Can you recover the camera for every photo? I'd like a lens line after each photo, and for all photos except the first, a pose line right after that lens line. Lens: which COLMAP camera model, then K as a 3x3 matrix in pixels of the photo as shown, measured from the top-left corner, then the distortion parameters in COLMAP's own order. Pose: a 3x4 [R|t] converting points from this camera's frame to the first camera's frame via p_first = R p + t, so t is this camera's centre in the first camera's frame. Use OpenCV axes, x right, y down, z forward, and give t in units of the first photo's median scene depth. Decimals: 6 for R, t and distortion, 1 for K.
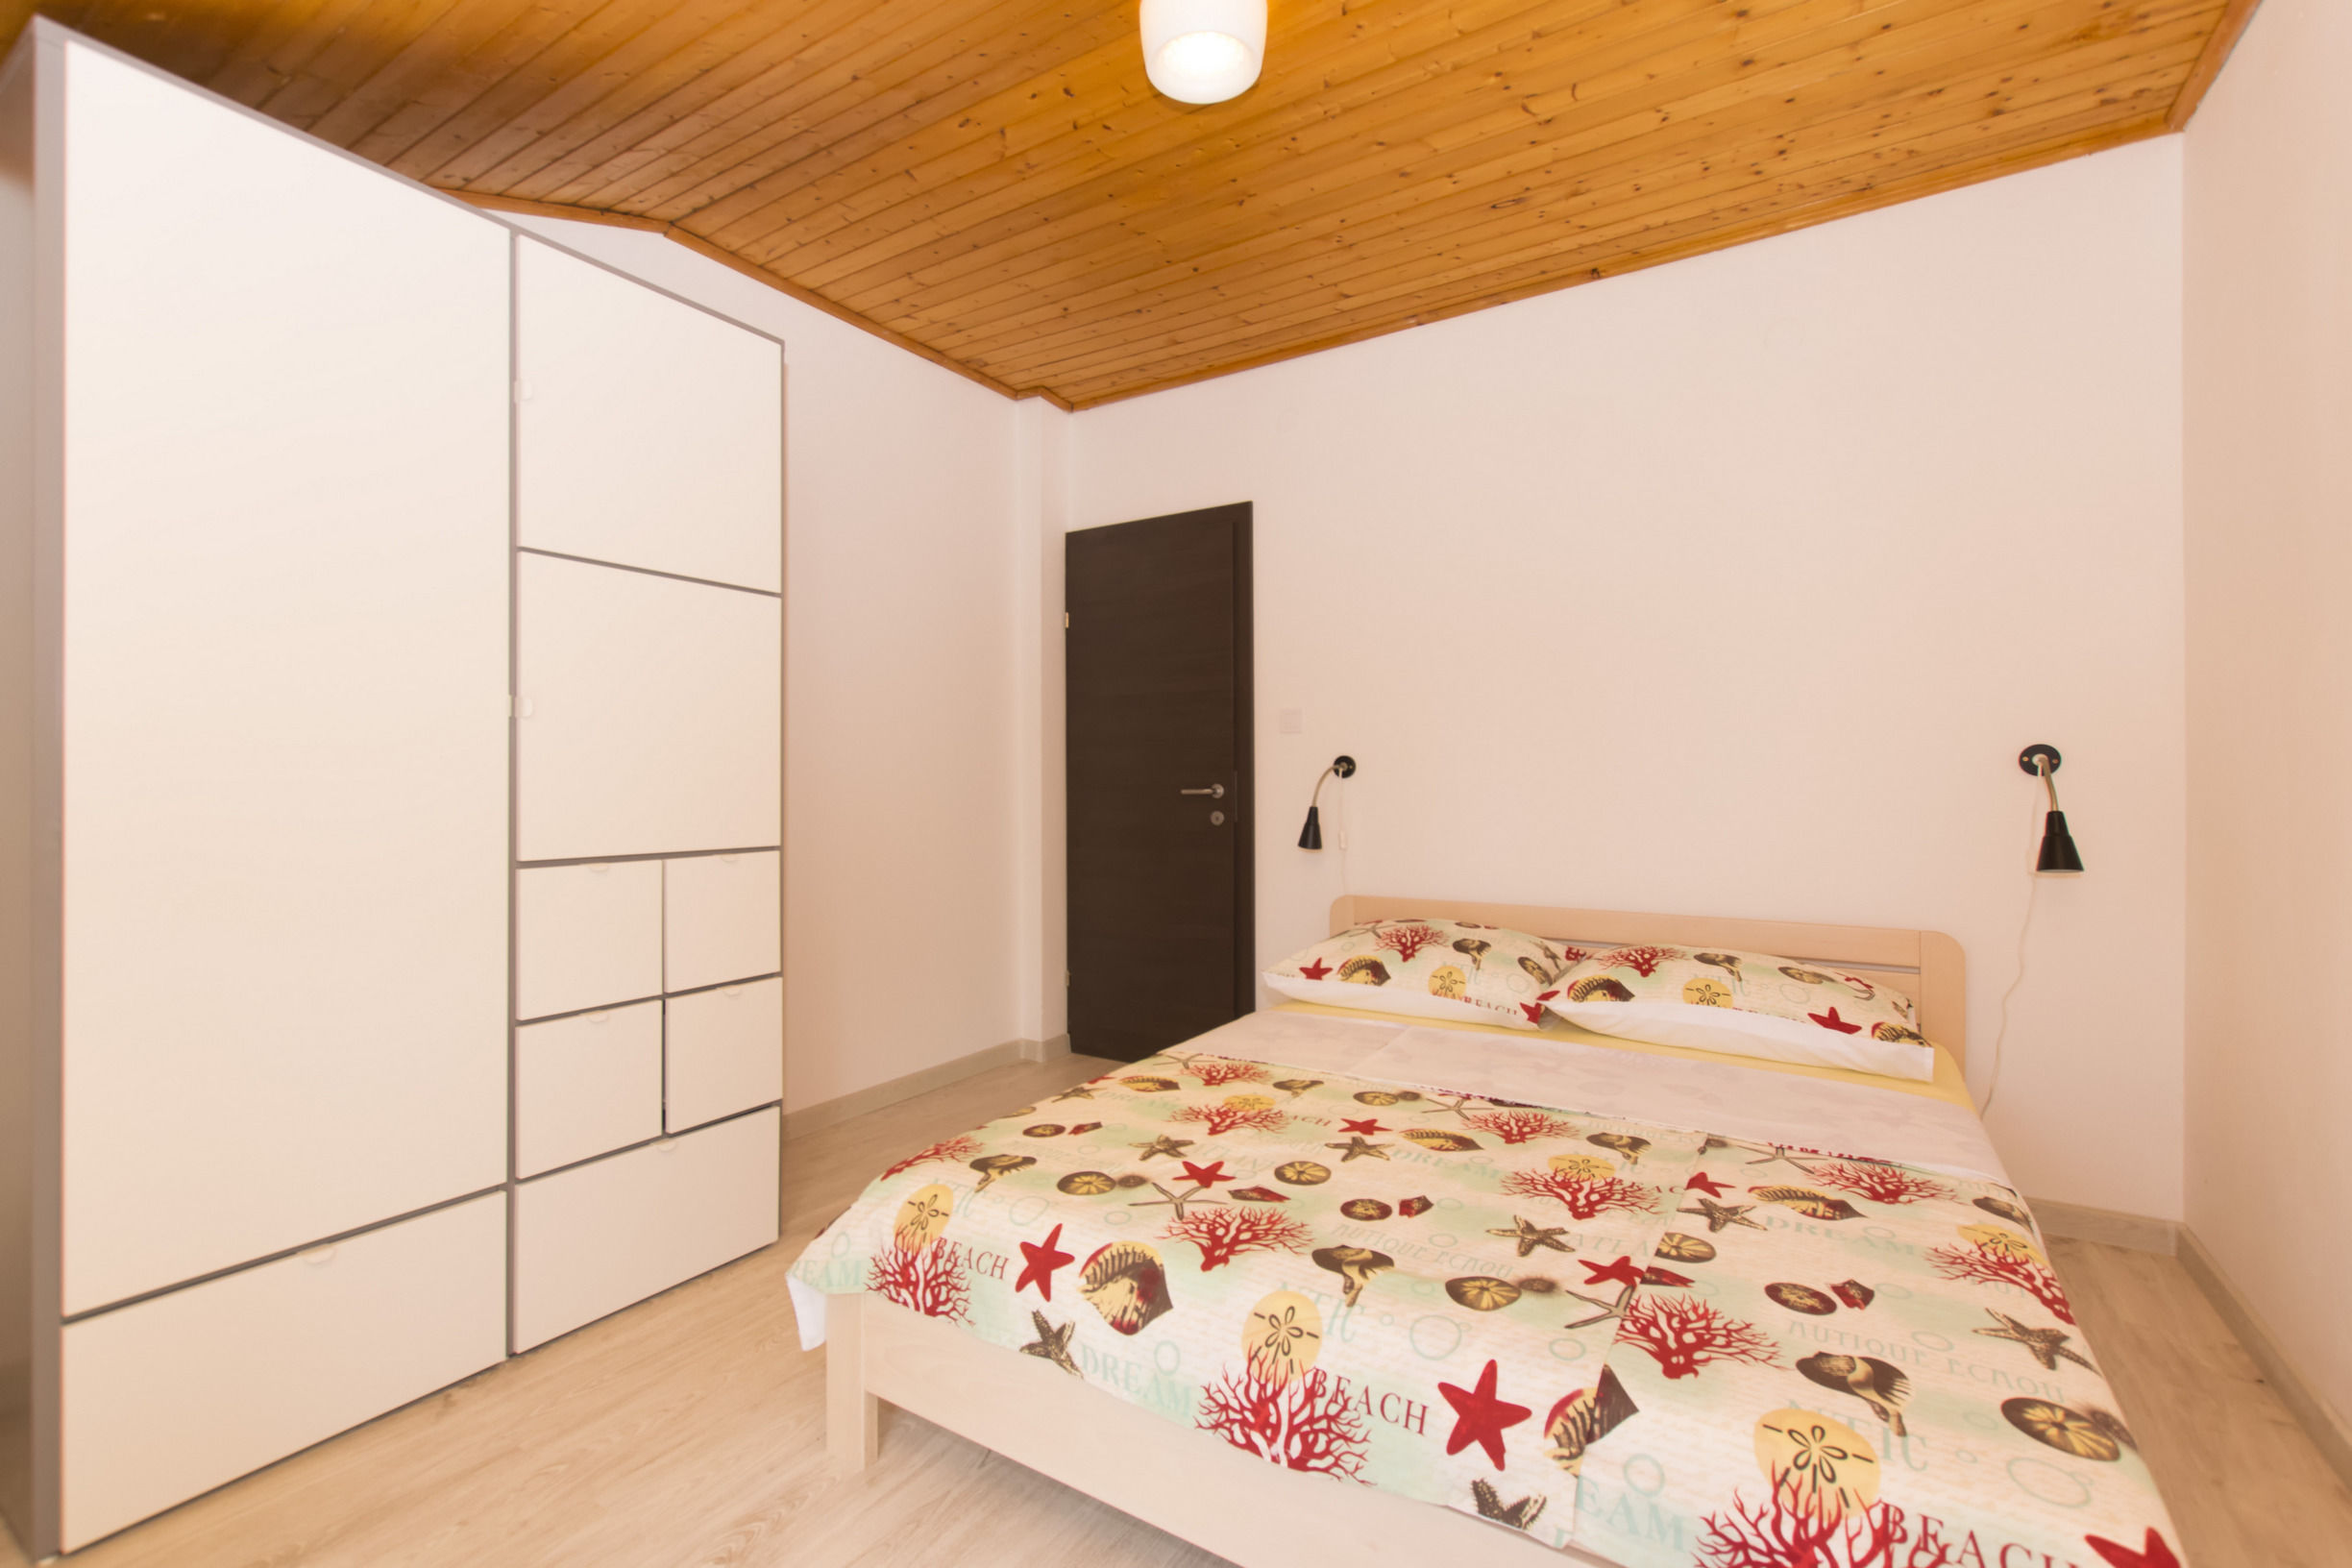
lens RADIAL K [[1033.0, 0, 1180.8], [0, 1033.0, 785.2], [0, 0, 1]] dist [0.009407, -0.003278]
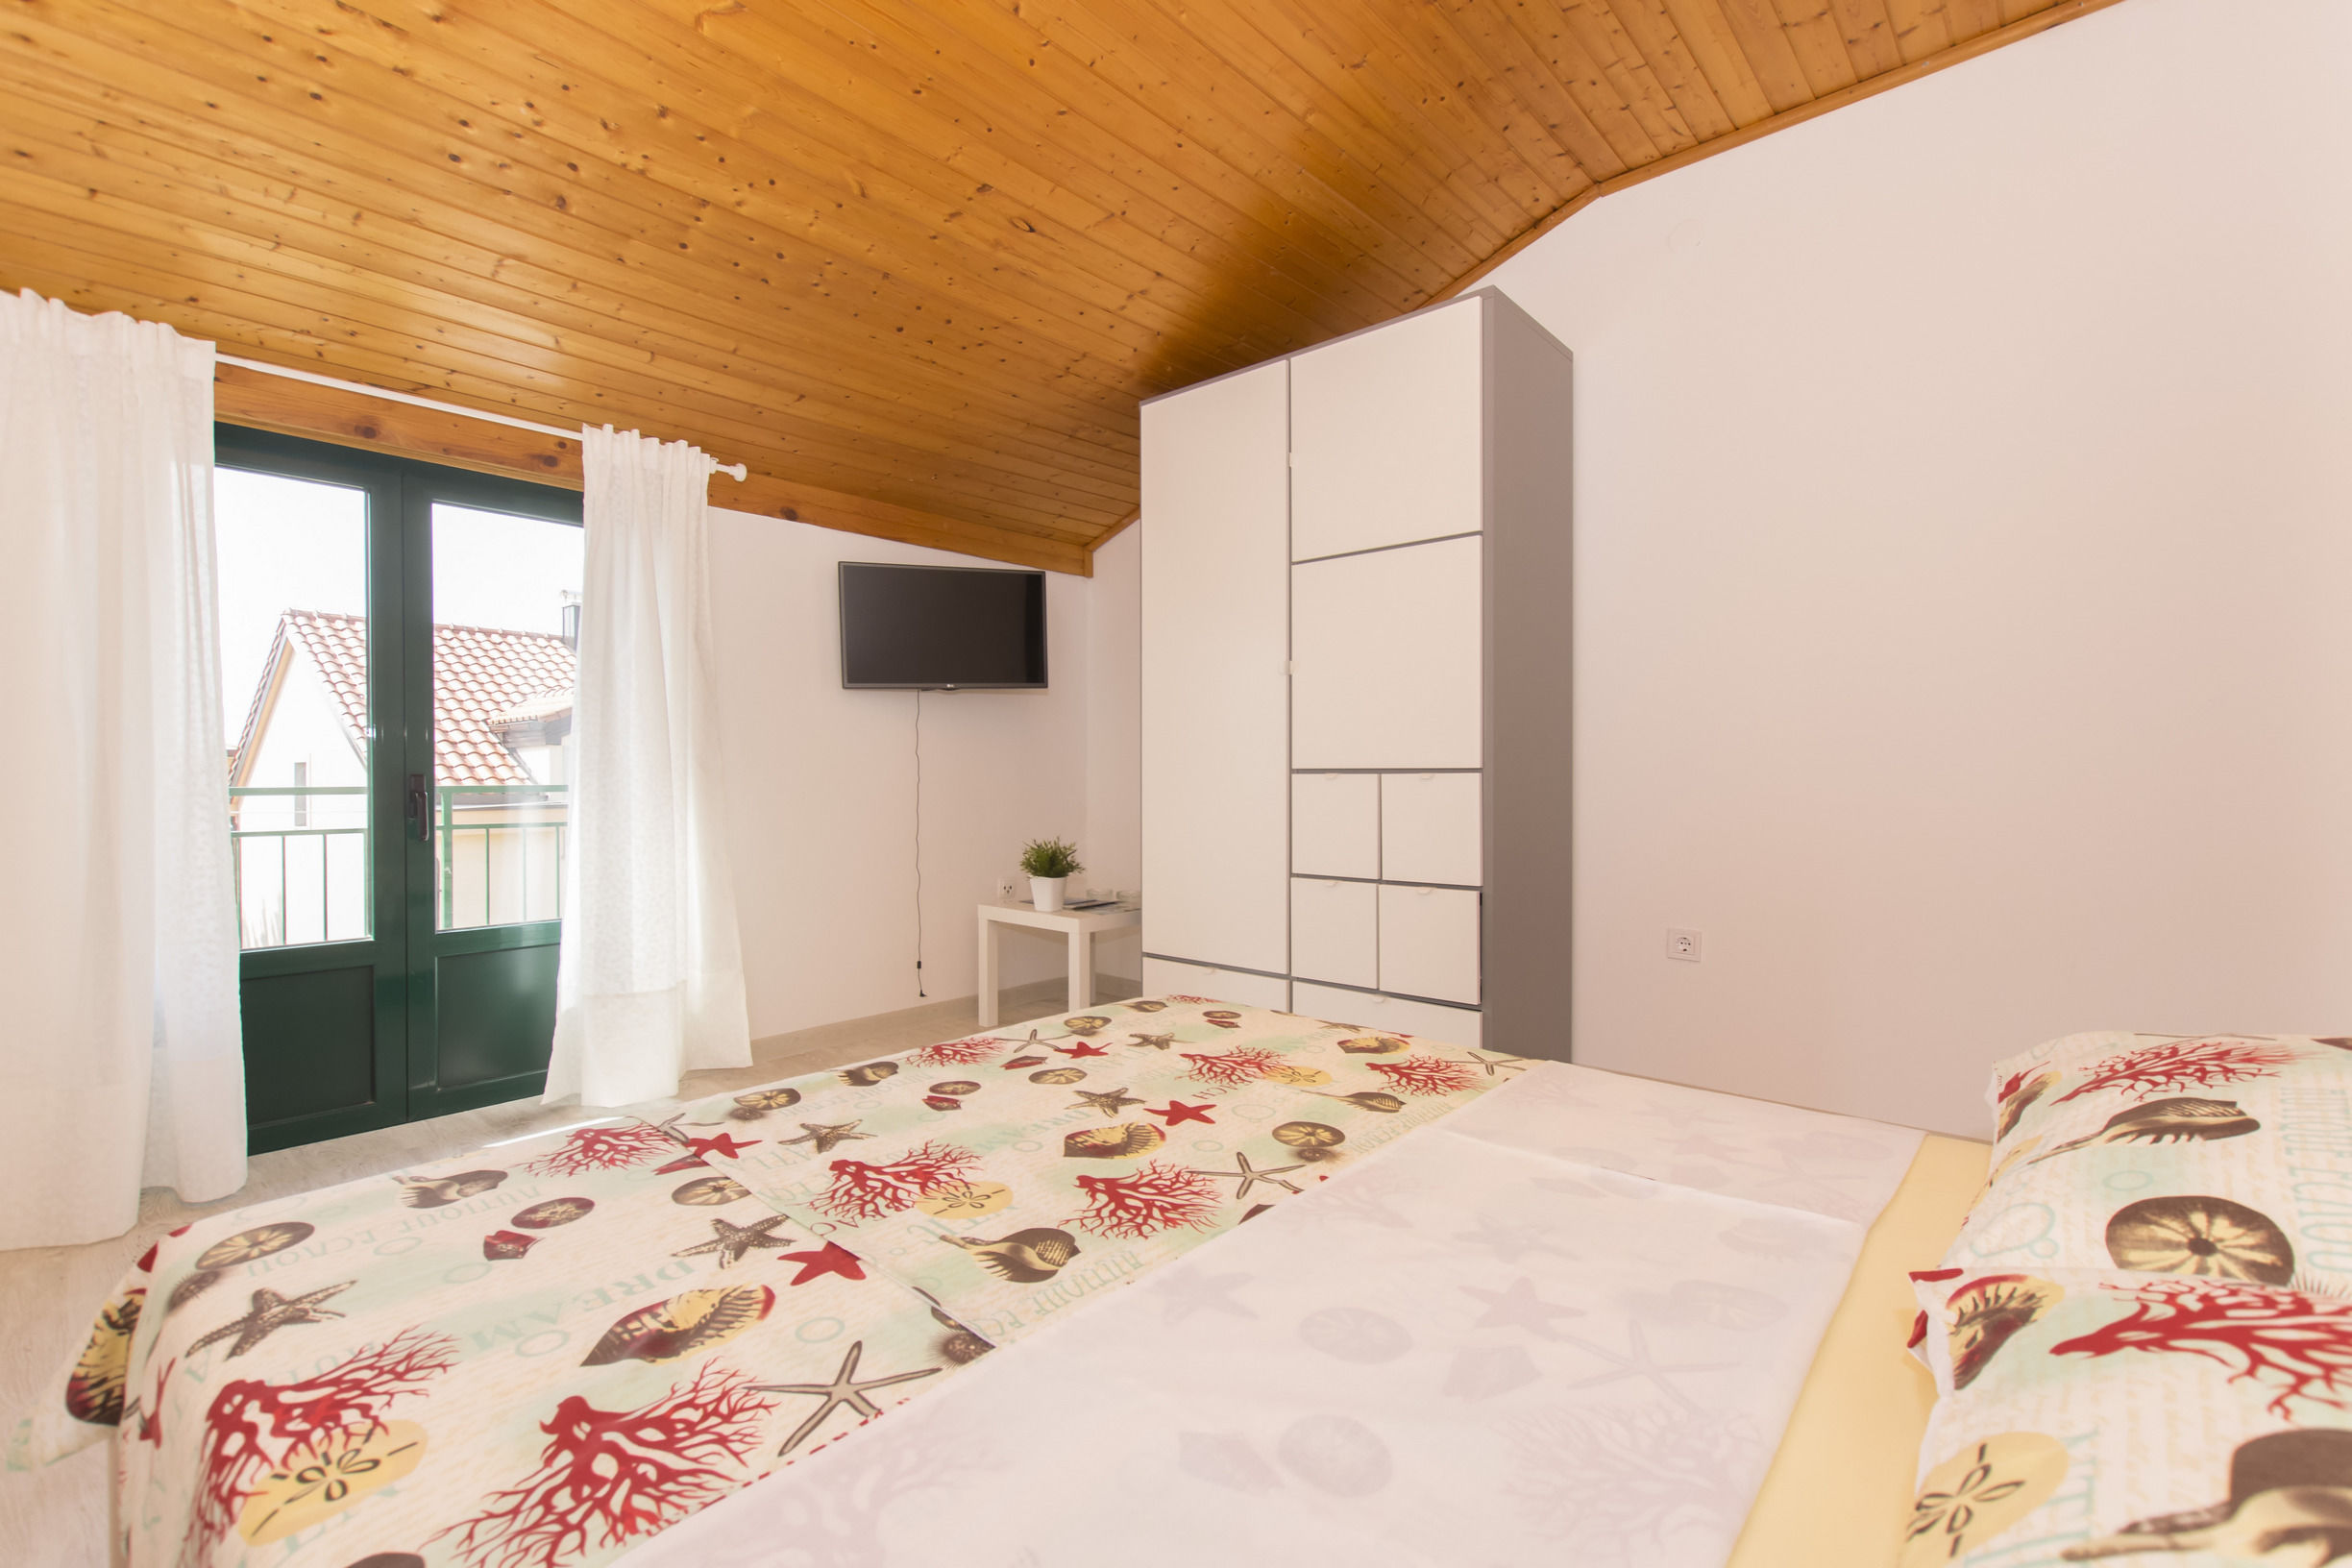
lens RADIAL K [[1033.0, 0, 1167.8], [0, 1033.0, 788.6], [0, 0, 1]] dist [0.009407, -0.003278]
pose [[-0.186572, 0.011835, -0.982370, 0.952507], [-0.004596, 0.999906, 0.012920, 0.088919], [0.982430, 0.006925, -0.186501, 1.175123]]
